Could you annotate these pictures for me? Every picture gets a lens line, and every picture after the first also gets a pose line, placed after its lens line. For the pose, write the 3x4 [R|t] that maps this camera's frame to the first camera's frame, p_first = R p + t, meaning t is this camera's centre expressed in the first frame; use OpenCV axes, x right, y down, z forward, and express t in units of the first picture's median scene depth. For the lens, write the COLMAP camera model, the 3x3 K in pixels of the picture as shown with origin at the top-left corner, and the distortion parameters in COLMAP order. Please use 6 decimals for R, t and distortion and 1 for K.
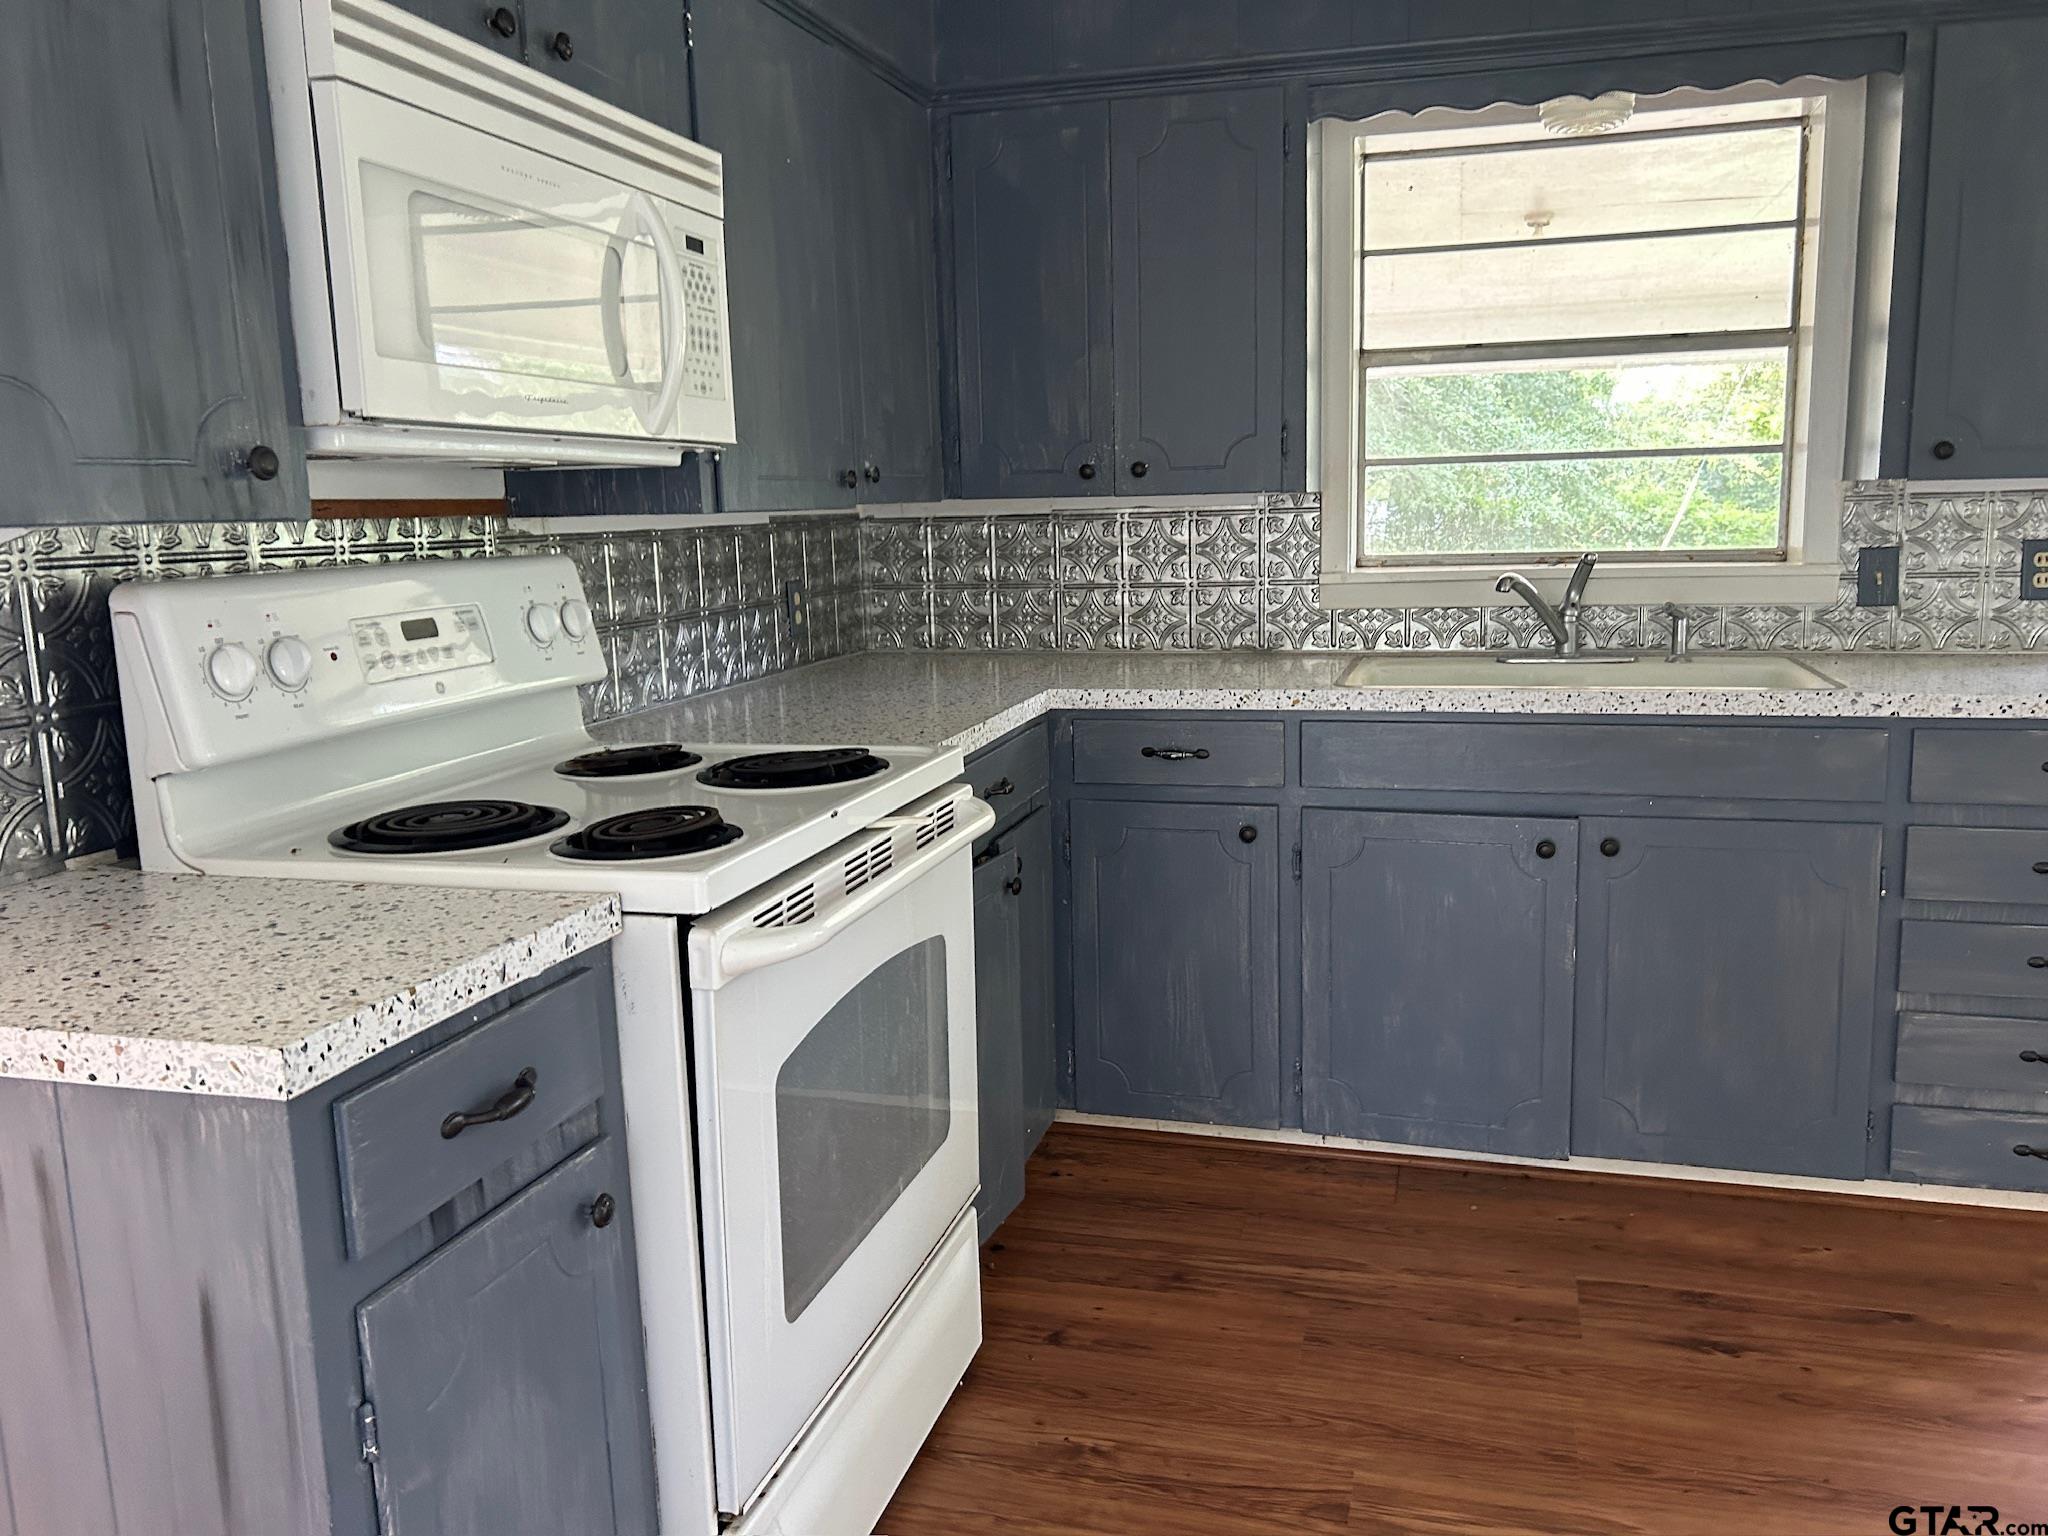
lens RADIAL K [[1540.2, 0, 1033.6], [0, 1540.2, 750.3], [0, 0, 1]] dist [0.060981, -0.070809]
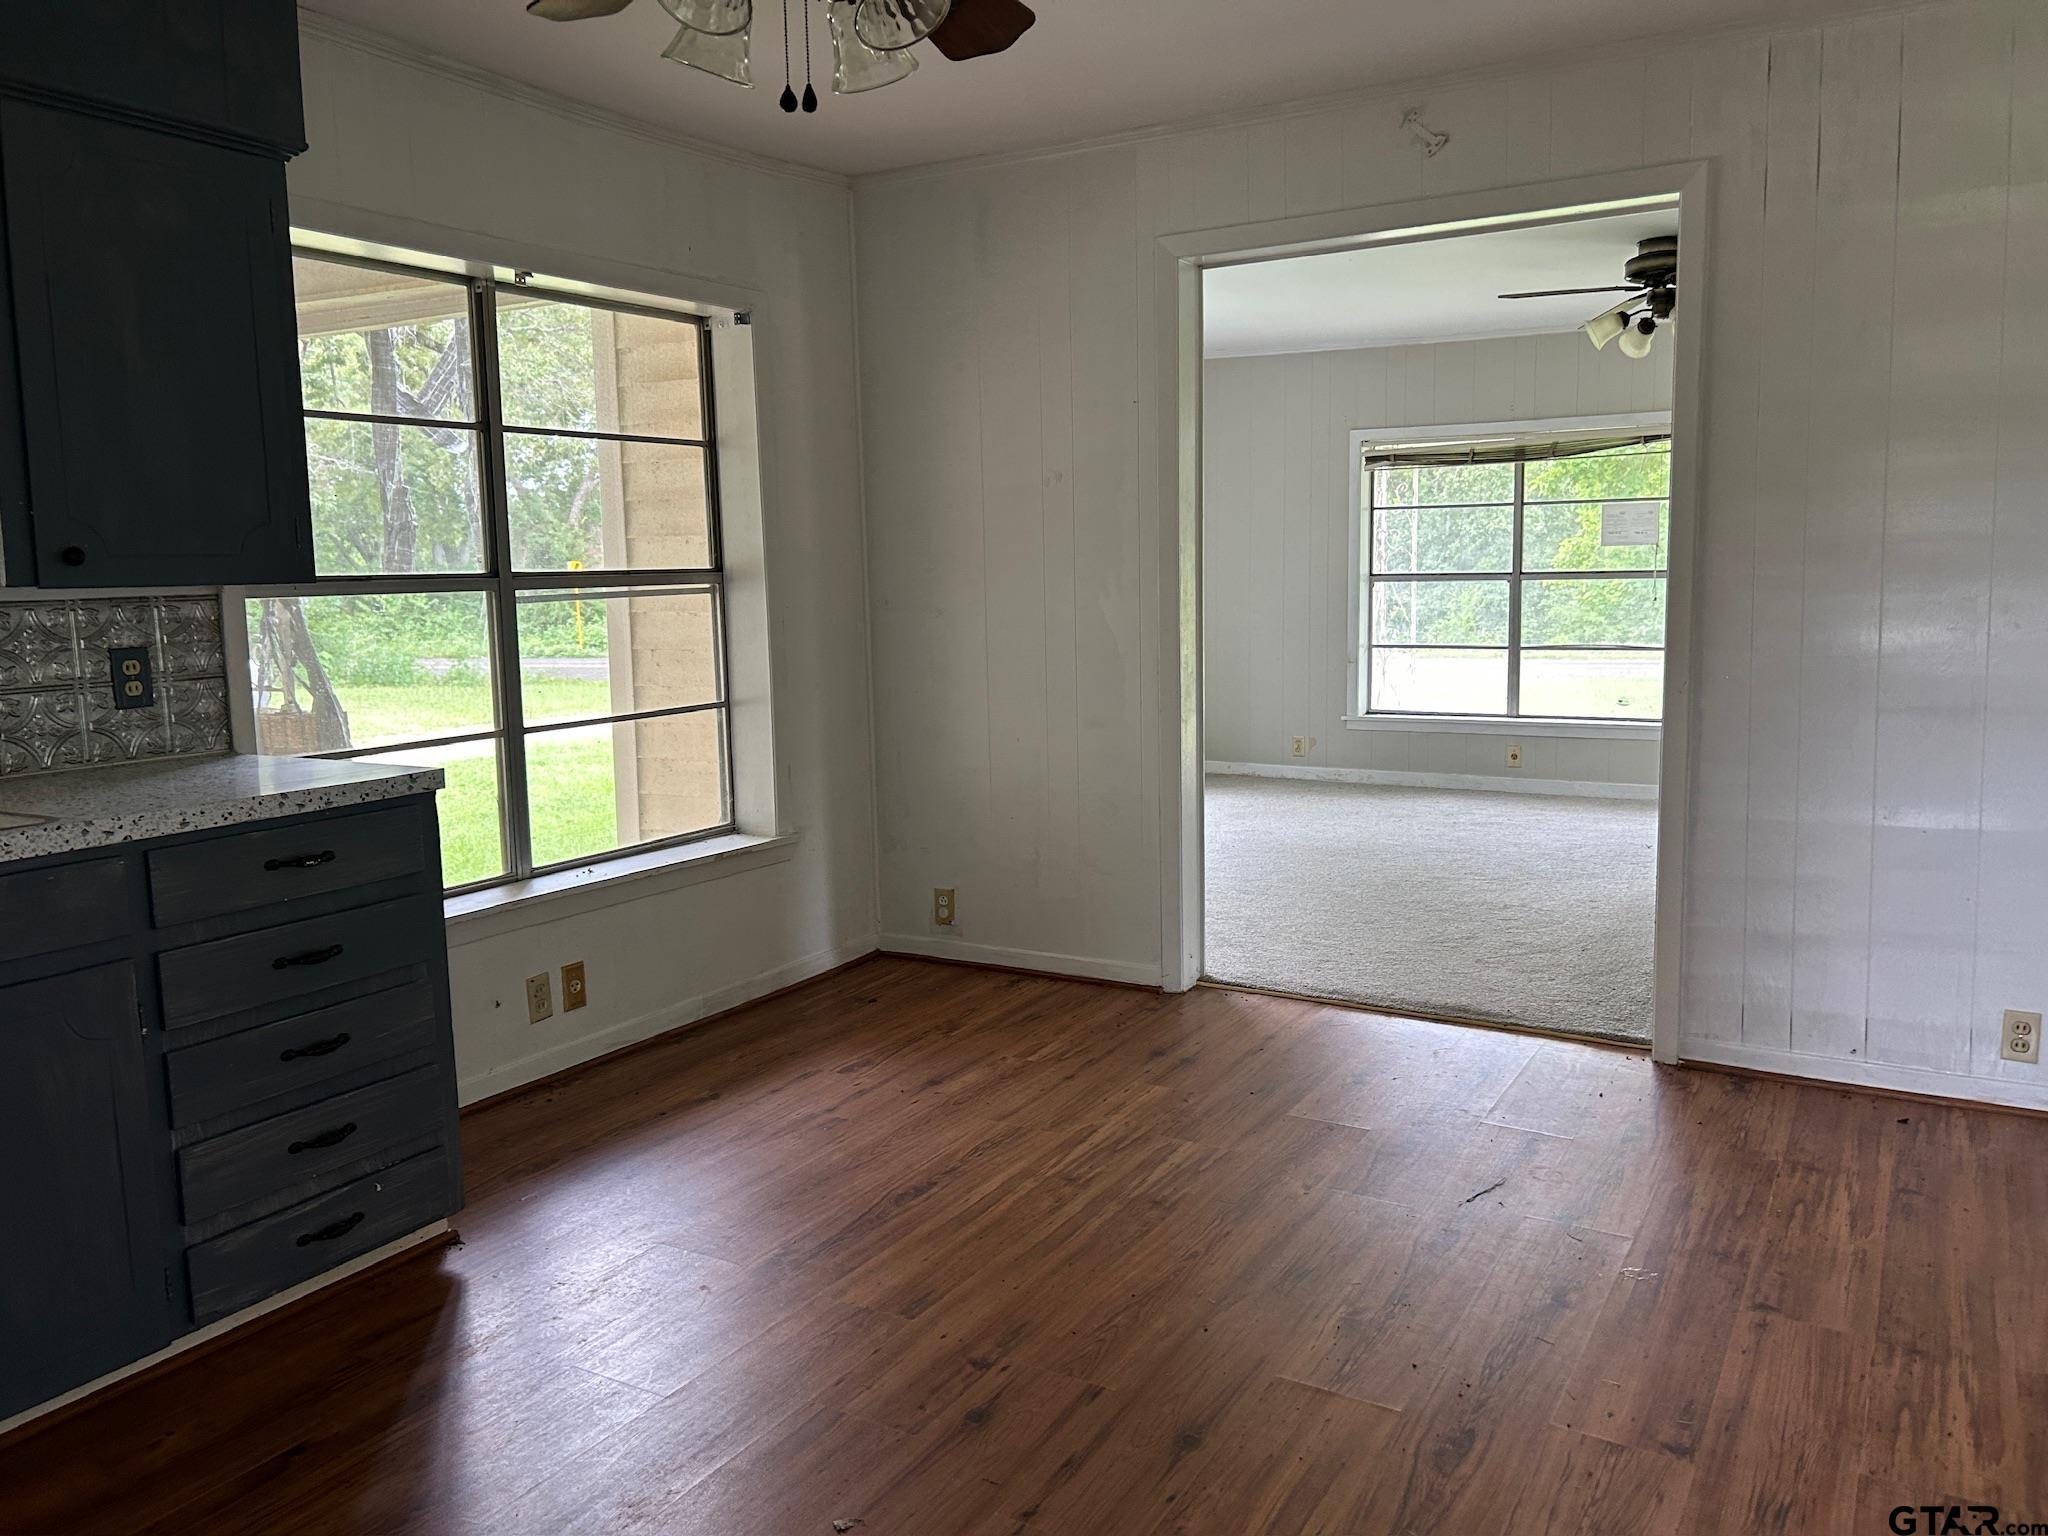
lens RADIAL K [[1540.2, 0, 1033.6], [0, 1540.2, 750.3], [0, 0, 1]] dist [0.060981, -0.070809]
pose [[0.251461, -0.098197, 0.962873, -0.194180], [0.162678, 0.984975, 0.057967, -0.039967], [-0.954098, 0.142061, 0.263657, 0.228983]]
